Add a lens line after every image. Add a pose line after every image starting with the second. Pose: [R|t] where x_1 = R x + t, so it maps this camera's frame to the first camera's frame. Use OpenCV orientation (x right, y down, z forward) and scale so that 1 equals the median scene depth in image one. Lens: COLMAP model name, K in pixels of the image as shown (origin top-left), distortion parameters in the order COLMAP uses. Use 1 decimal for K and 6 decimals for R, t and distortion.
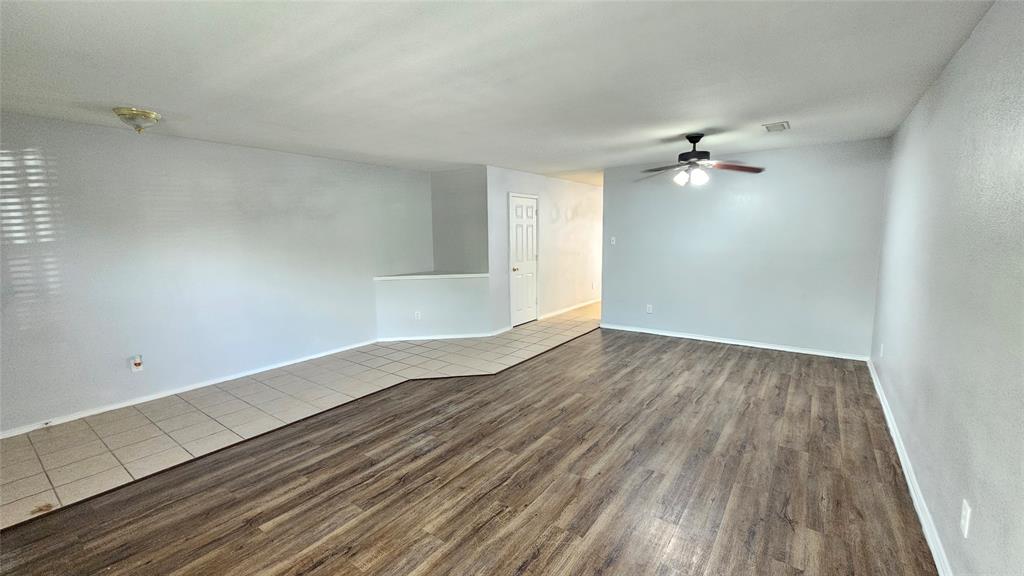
lens RADIAL K [[419.8, 0, 507.6], [0, 419.8, 285.4], [0, 0, 1]] dist [0.003848, -0.000711]
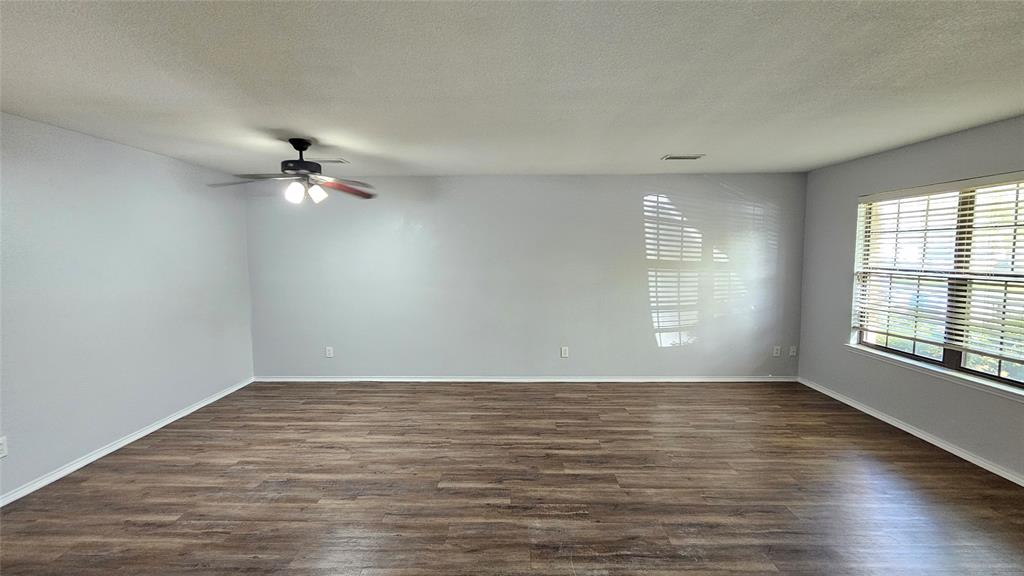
lens RADIAL K [[419.8, 0, 509.2], [0, 419.8, 286.5], [0, 0, 1]] dist [0.003848, -0.000711]
pose [[-0.583621, -0.051061, 0.810420, -0.551779], [0.114729, 0.982824, 0.144545, -0.196700], [-0.803881, 0.177338, -0.567738, 1.482610]]
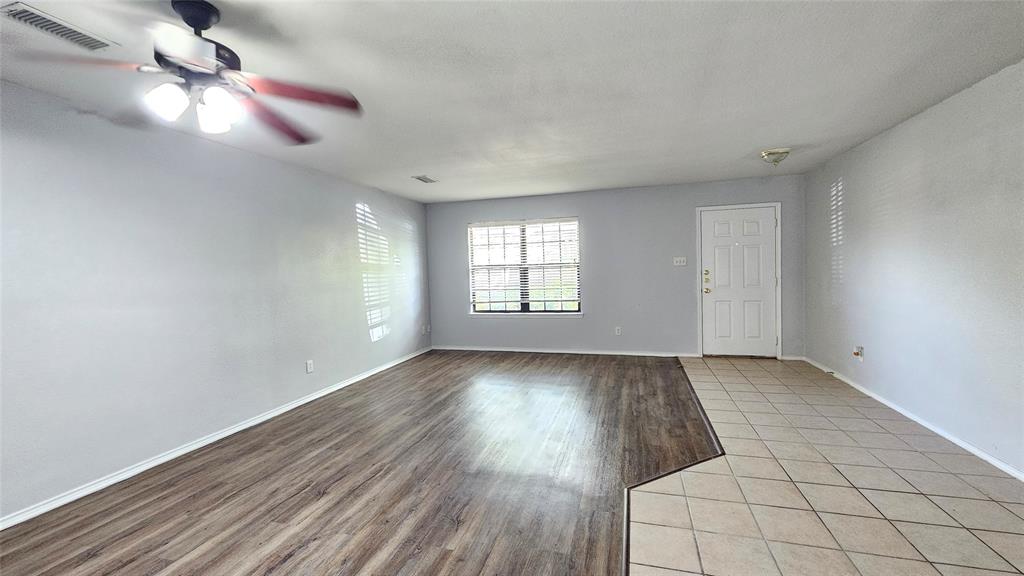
lens RADIAL K [[419.8, 0, 511.0], [0, 419.8, 284.8], [0, 0, 1]] dist [0.003848, -0.000711]
pose [[-0.936841, 0.056583, -0.345150, 0.393463], [0.000347, 0.986977, 0.160861, -0.193690], [0.349757, 0.150582, -0.924660, 1.926541]]
